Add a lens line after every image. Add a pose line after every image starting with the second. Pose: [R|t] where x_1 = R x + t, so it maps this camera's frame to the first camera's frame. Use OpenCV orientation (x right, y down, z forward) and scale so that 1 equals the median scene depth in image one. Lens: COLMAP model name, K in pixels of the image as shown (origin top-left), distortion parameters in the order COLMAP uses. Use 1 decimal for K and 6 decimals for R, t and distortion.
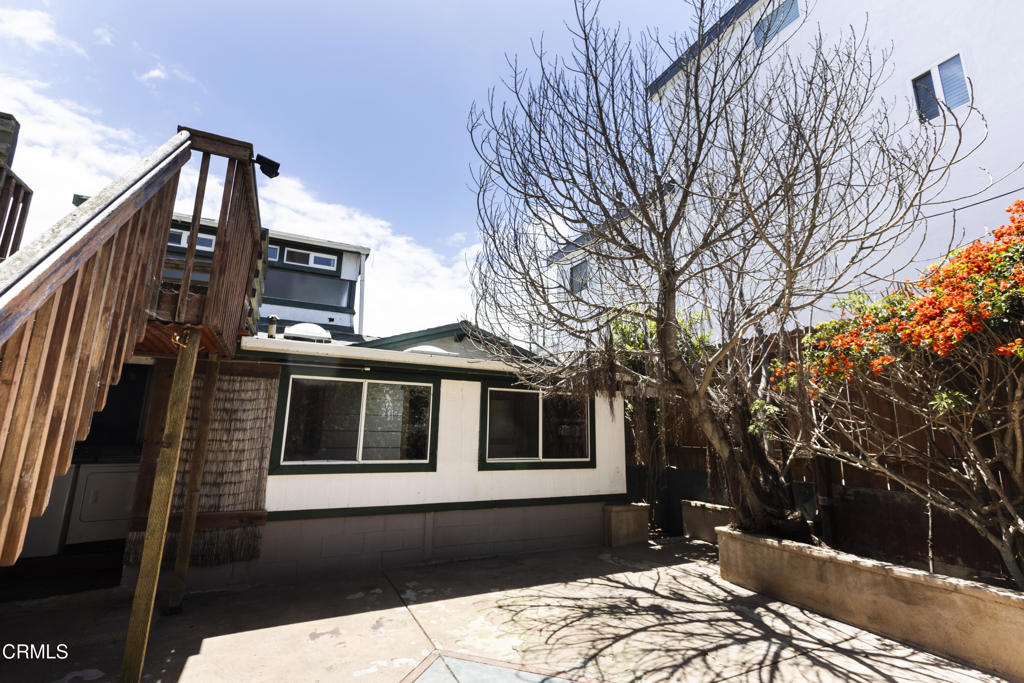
lens RADIAL K [[458.1, 0, 512.0], [0, 458.1, 341.5], [0, 0, 1]] dist [0.003830, 0.000296]
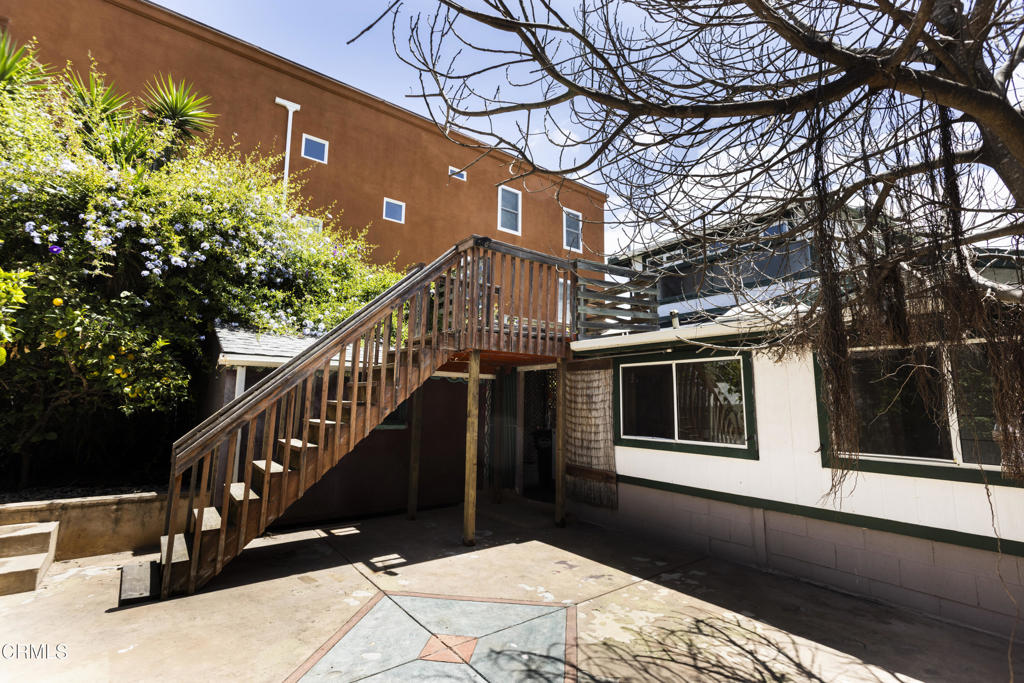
lens RADIAL K [[458.1, 0, 512.0], [0, 458.1, 341.5], [0, 0, 1]] dist [0.003830, 0.000296]
pose [[0.193553, -0.150960, -0.969406, 0.762596], [0.174090, 0.977696, -0.117491, 0.124460], [0.965521, -0.146023, 0.215517, 0.558162]]
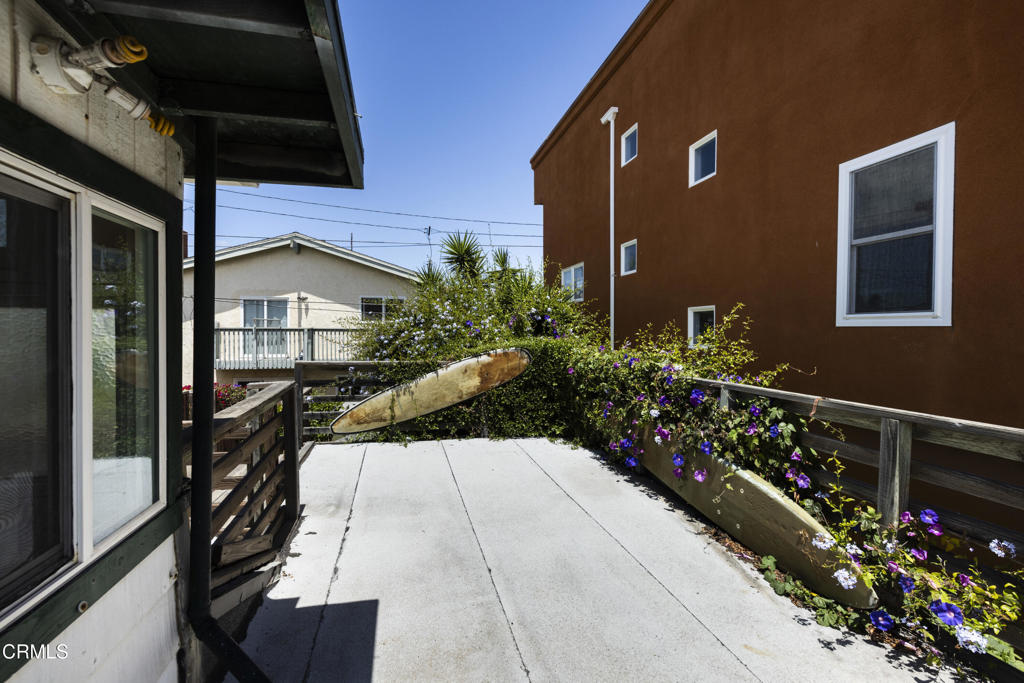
lens RADIAL K [[458.1, 0, 512.0], [0, 458.1, 341.5], [0, 0, 1]] dist [0.003830, 0.000296]
pose [[-0.977234, -0.016860, 0.211493, -1.016284], [-0.050780, 0.986452, -0.155995, -0.181979], [-0.205998, -0.163183, -0.964850, 1.597584]]
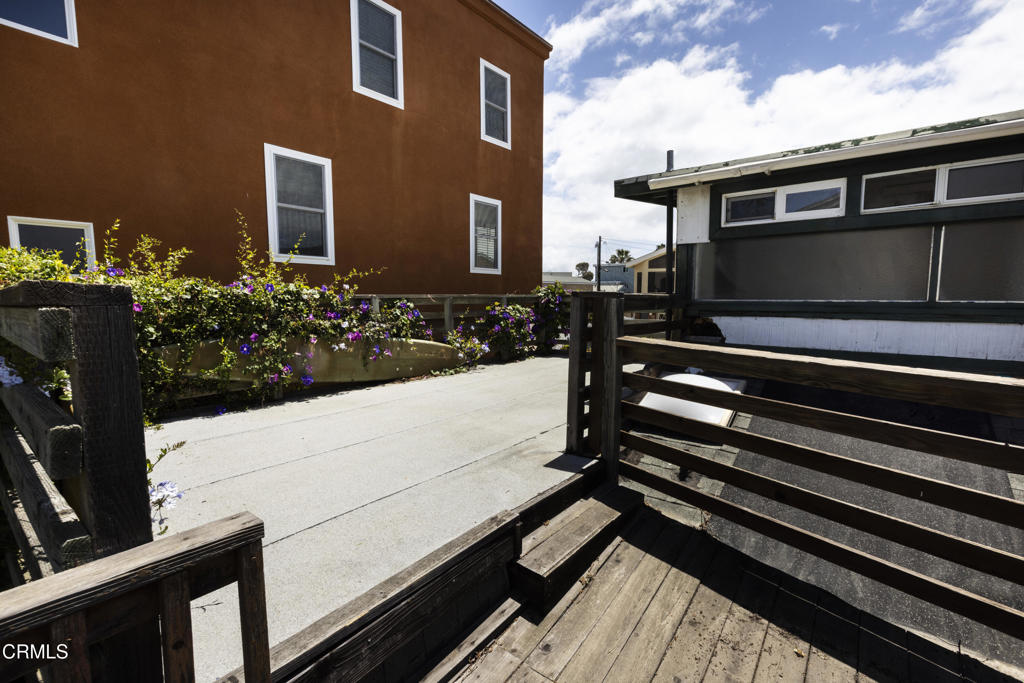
lens RADIAL K [[458.1, 0, 512.0], [0, 458.1, 341.5], [0, 0, 1]] dist [0.003830, 0.000296]
pose [[0.431019, 0.071502, -0.899506, -0.210902], [0.182423, 0.969367, 0.164468, -0.243291], [0.883711, -0.234979, 0.404771, 0.814059]]
